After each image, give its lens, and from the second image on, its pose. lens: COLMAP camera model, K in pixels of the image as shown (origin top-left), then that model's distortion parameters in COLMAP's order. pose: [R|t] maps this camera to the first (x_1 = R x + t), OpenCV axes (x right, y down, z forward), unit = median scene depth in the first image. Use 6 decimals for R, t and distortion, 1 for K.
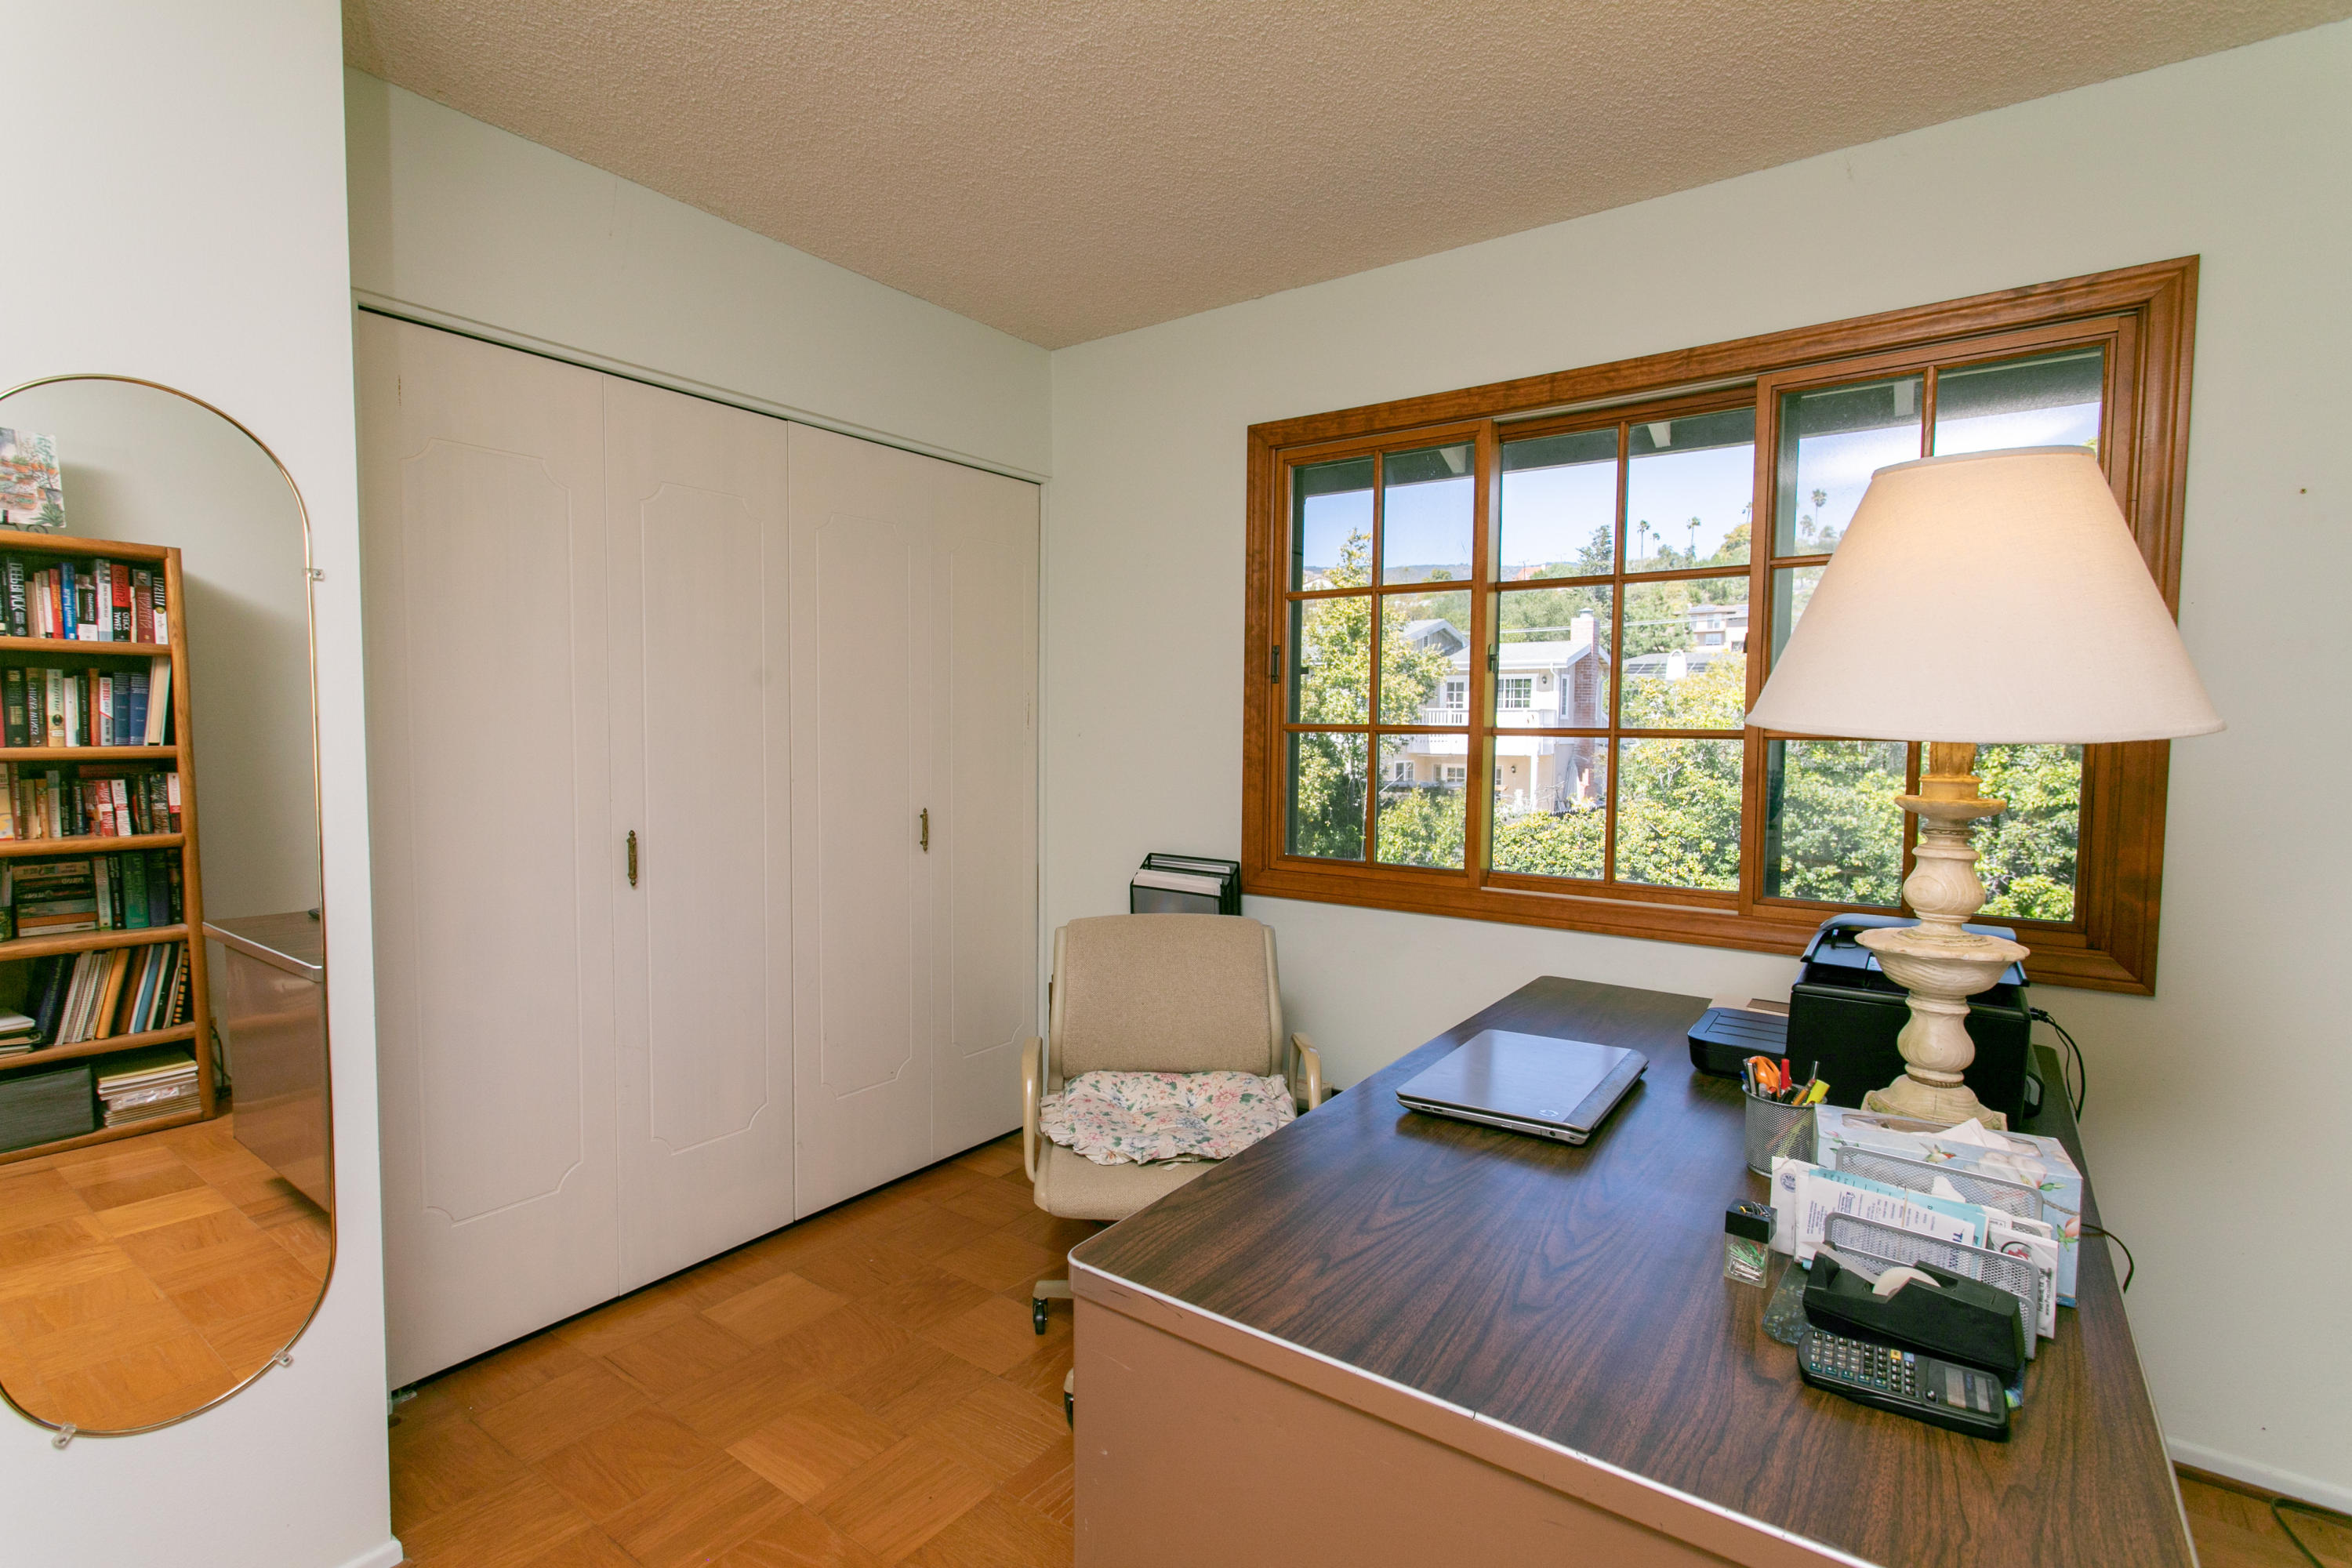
lens RADIAL K [[1115.5, 0, 1167.1], [0, 1115.5, 787.8], [0, 0, 1]] dist [0.003746, 0.000690]
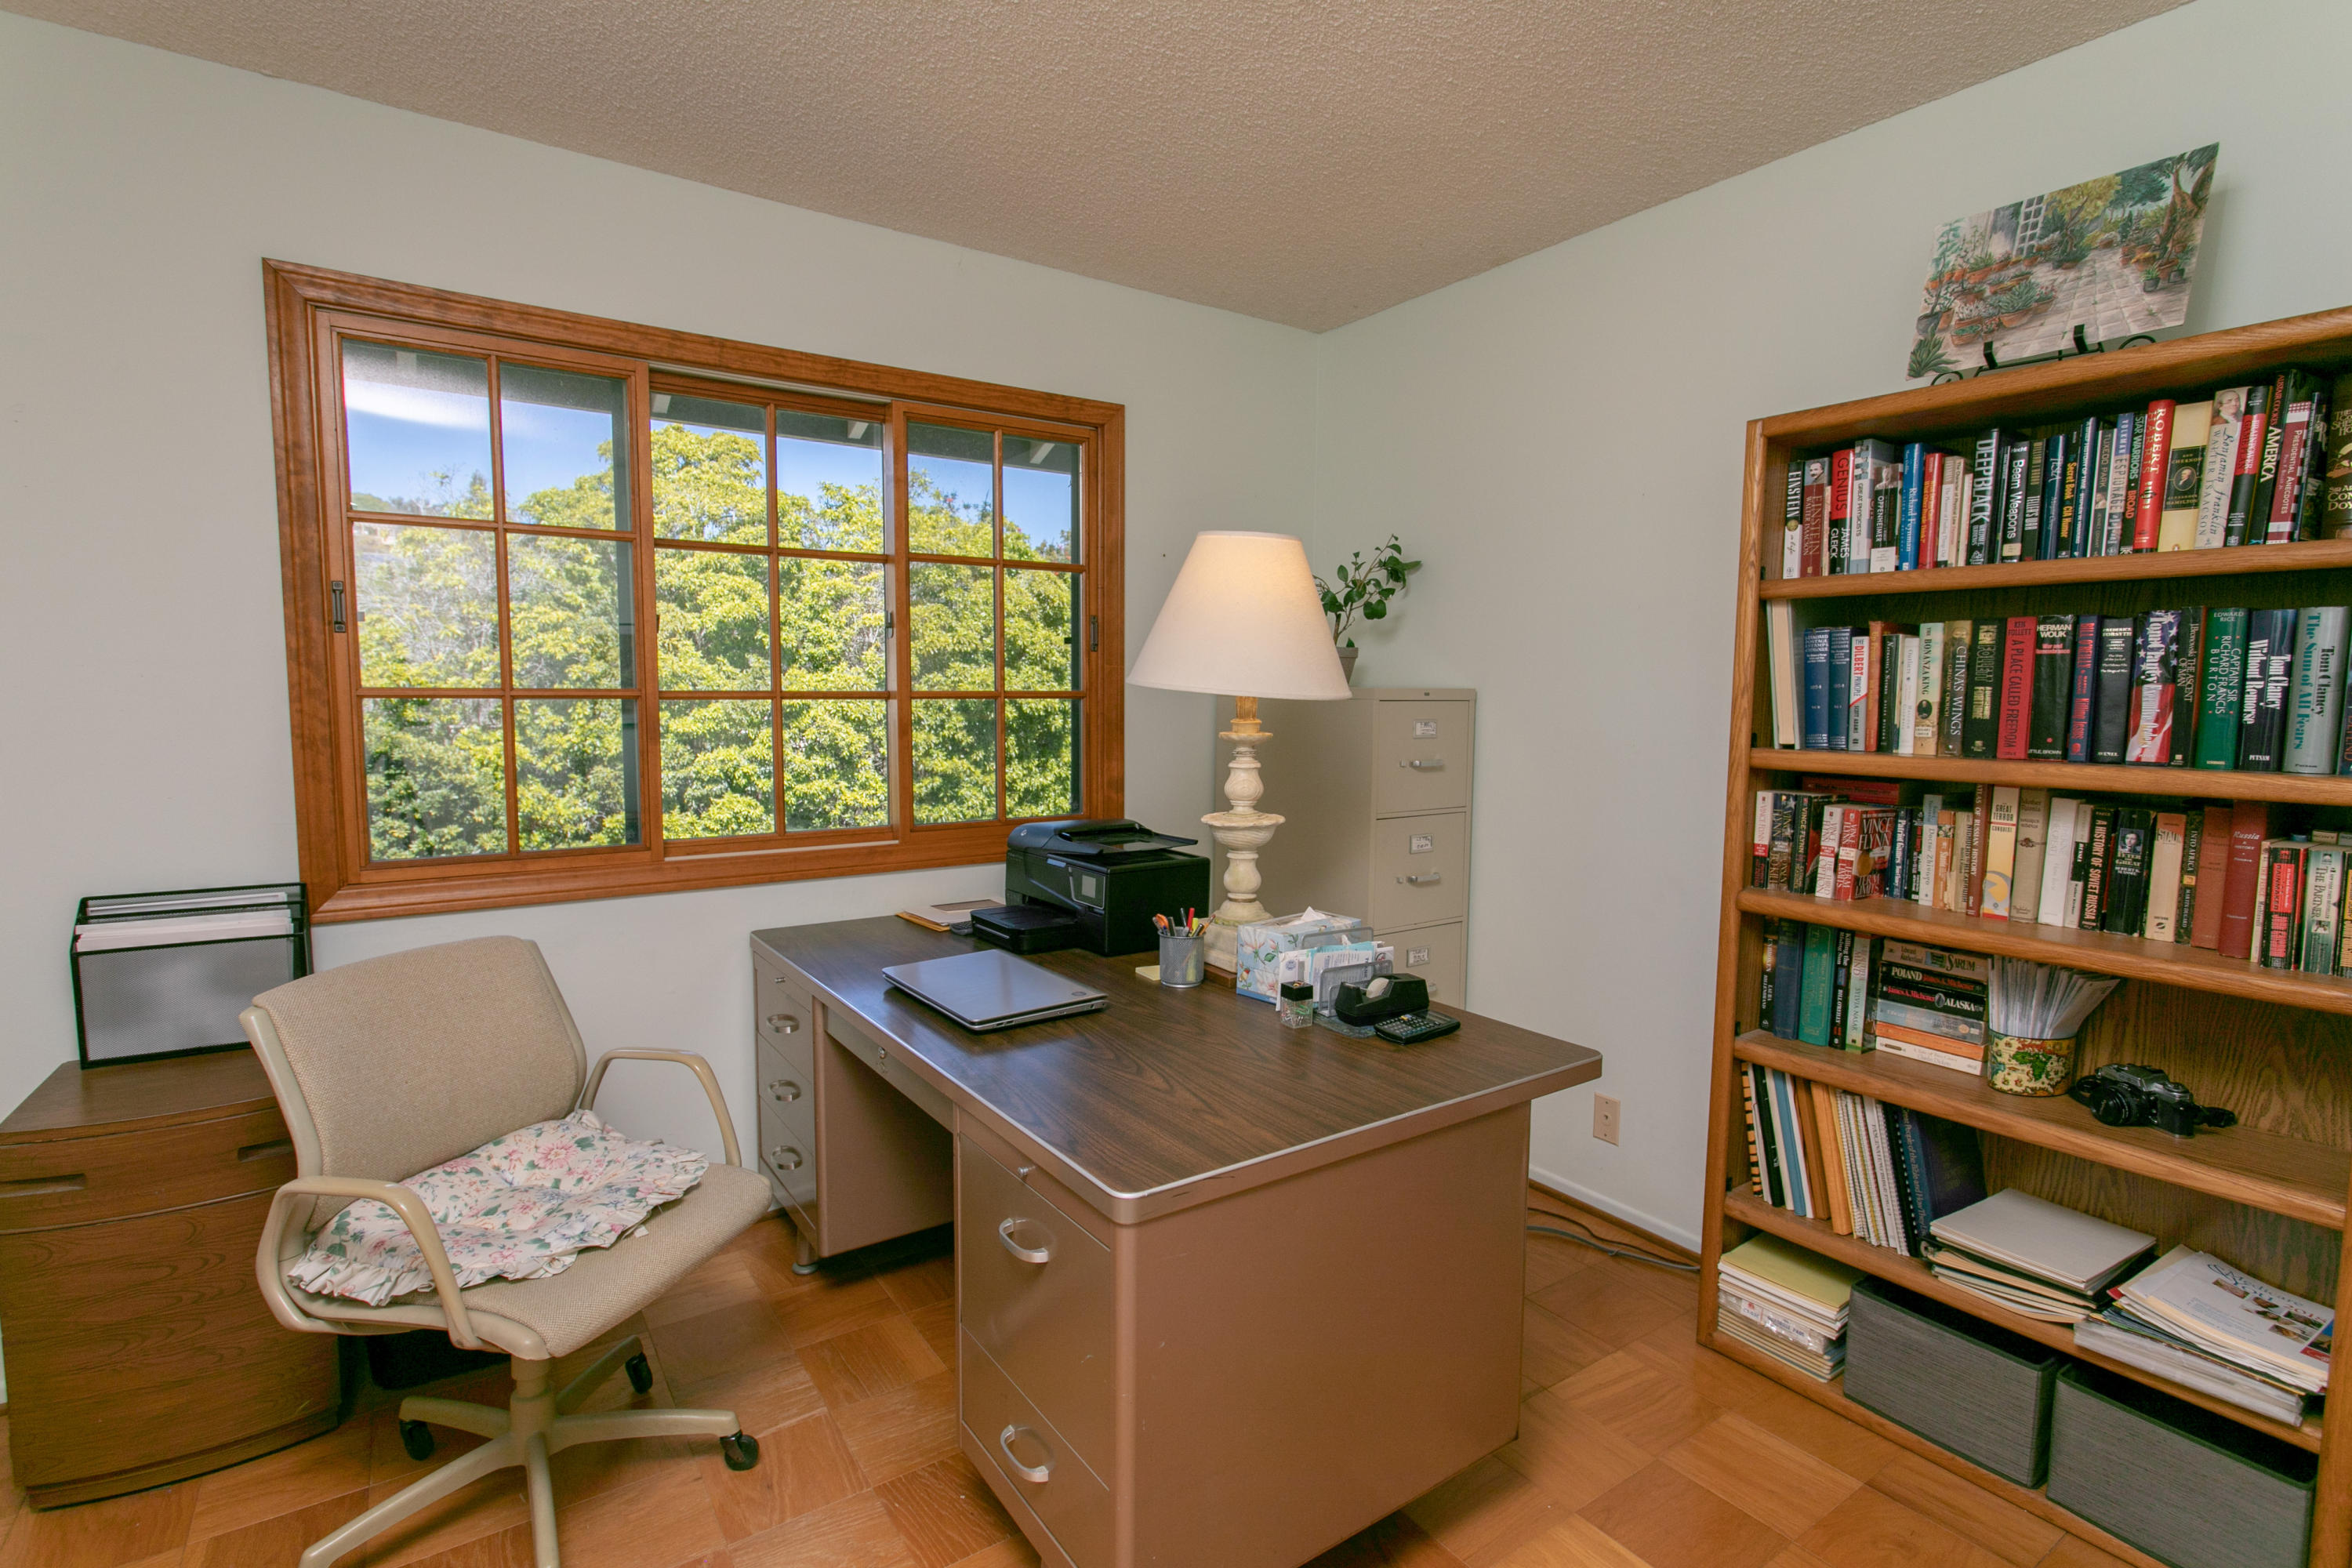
lens RADIAL K [[1131.0, 0, 1176.0], [0, 1131.0, 784.0], [0, 0, 1]] dist [-0.000843, 0.000197]
pose [[0.335092, -0.086582, 0.938199, -0.401806], [0.052567, 0.995936, 0.073135, -0.018788], [-0.940718, 0.024811, 0.338282, 0.220307]]
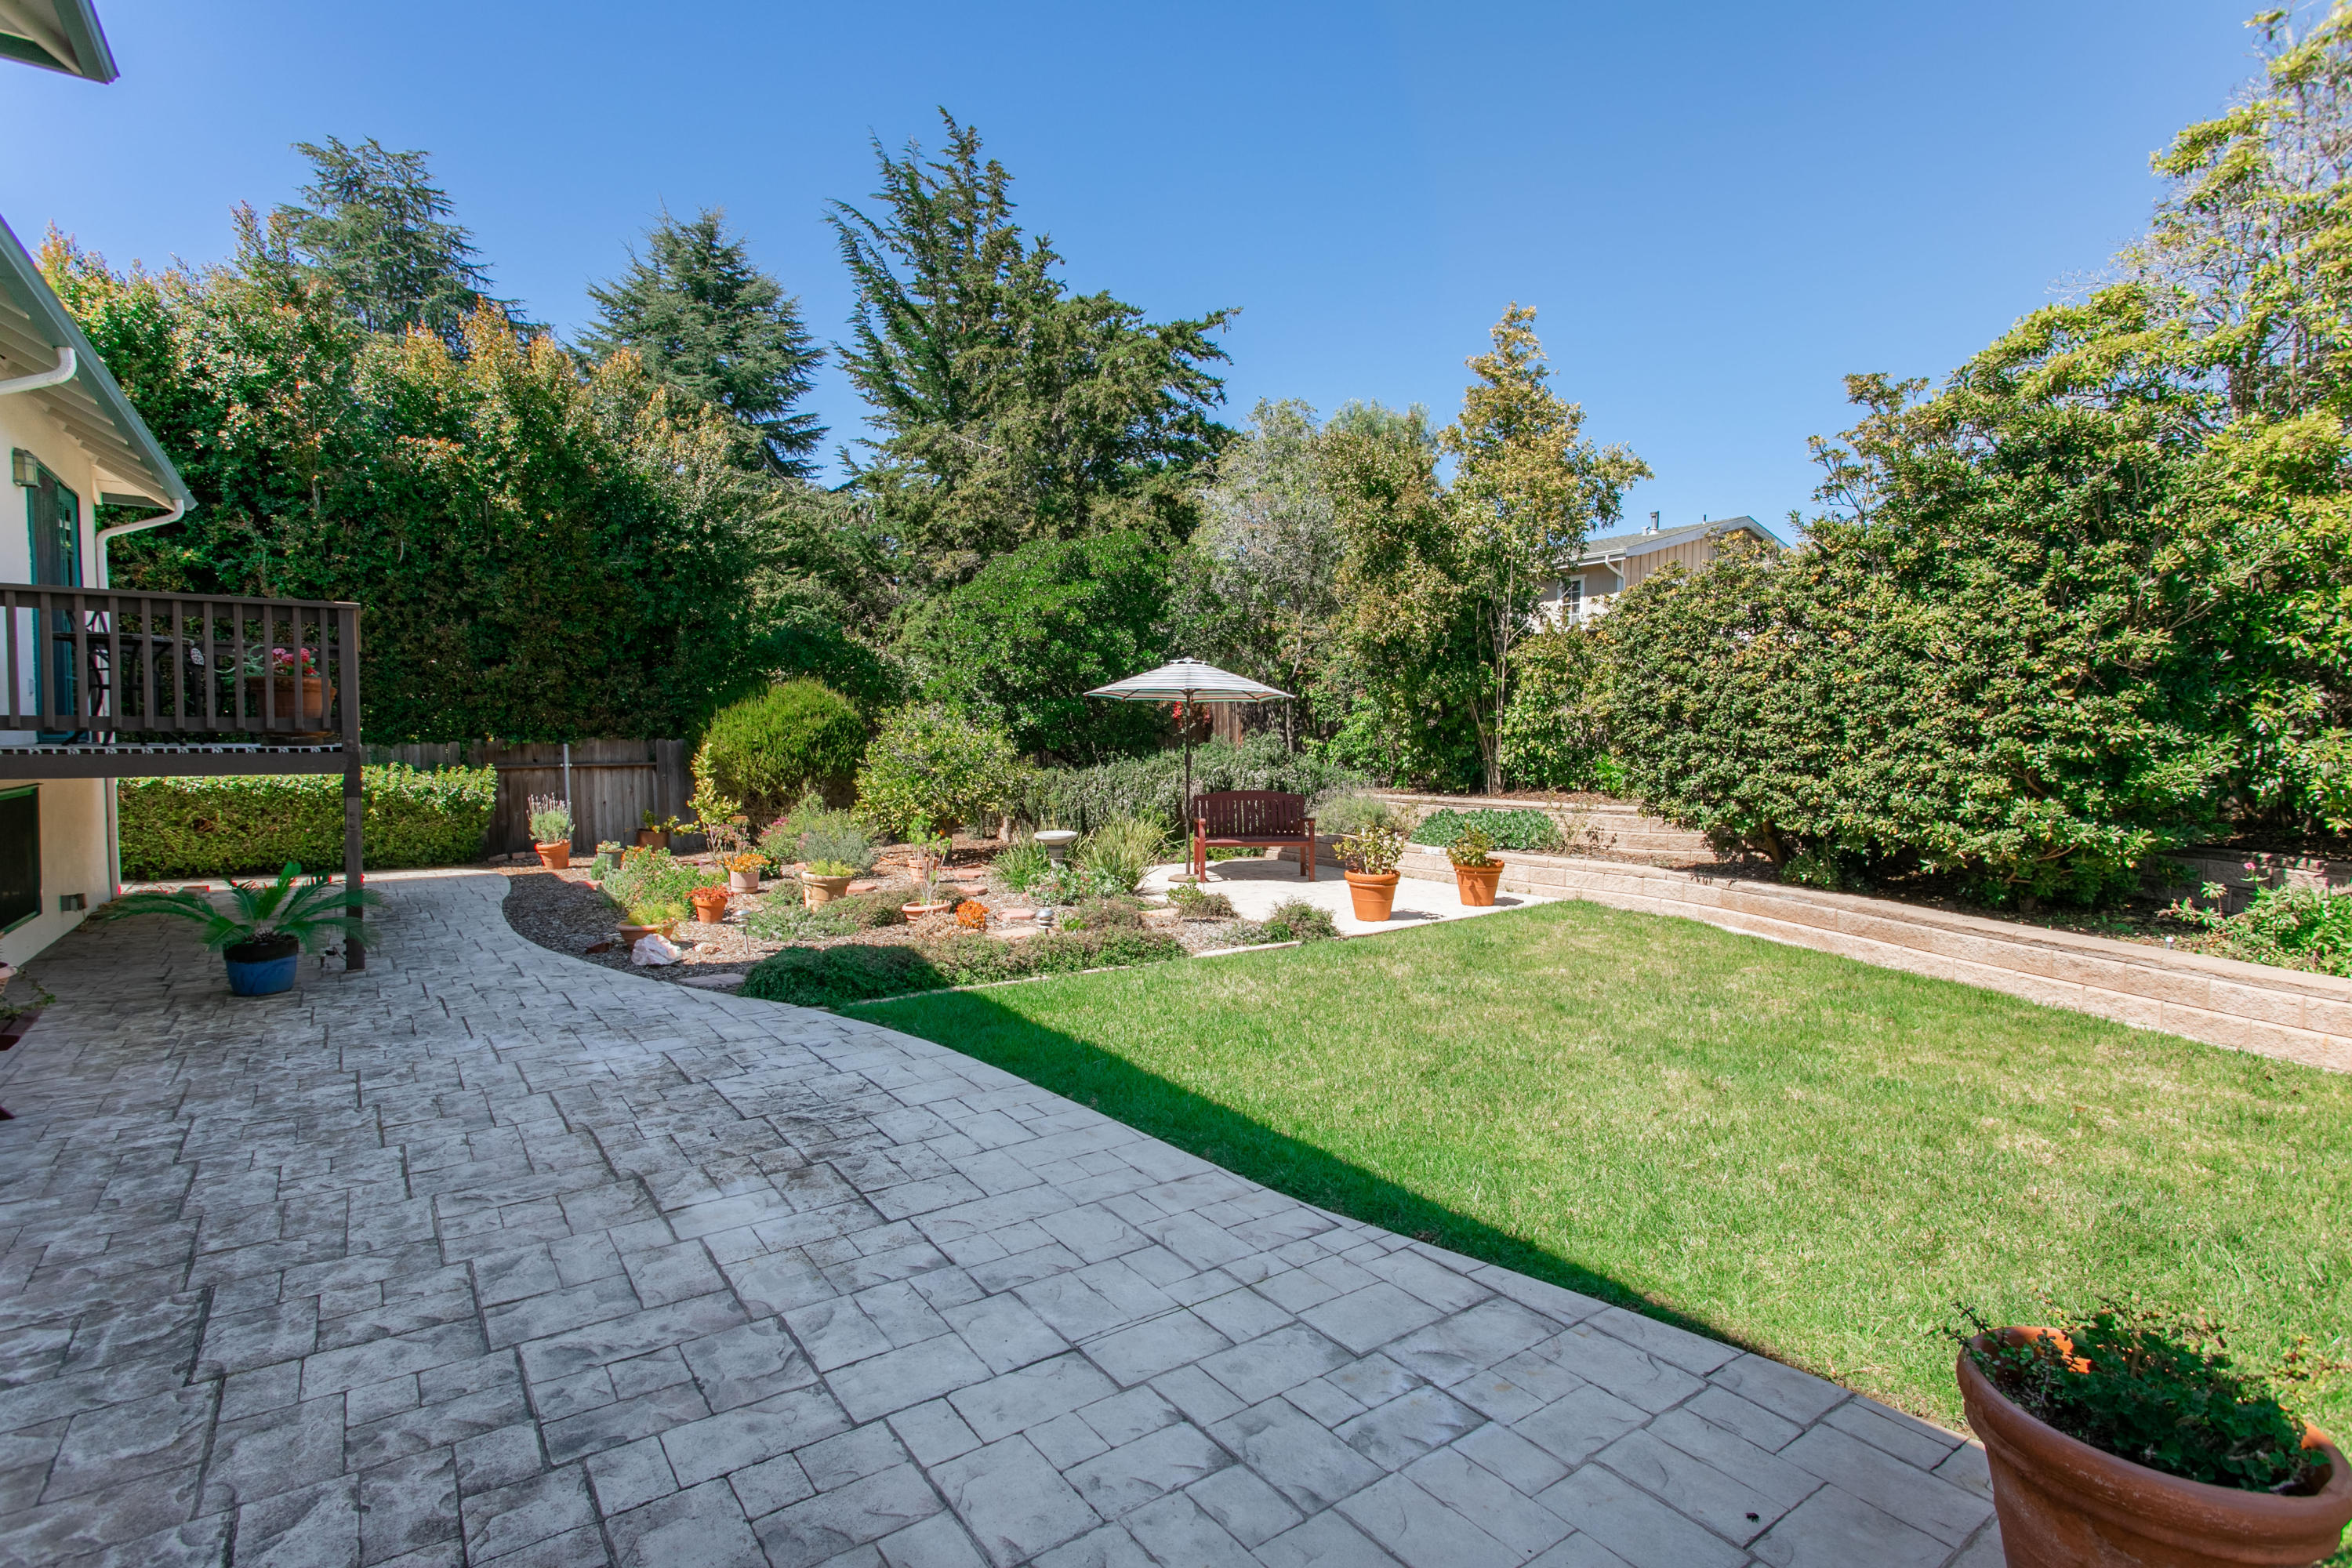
lens RADIAL K [[1115.5, 0, 1167.1], [0, 1115.5, 787.8], [0, 0, 1]] dist [0.003746, 0.000690]
pose [[0.954128, 0.013426, -0.299098, 1.003168], [-0.018462, 0.999731, -0.014016, 0.714676], [0.298830, 0.018895, 0.954119, 1.007483]]
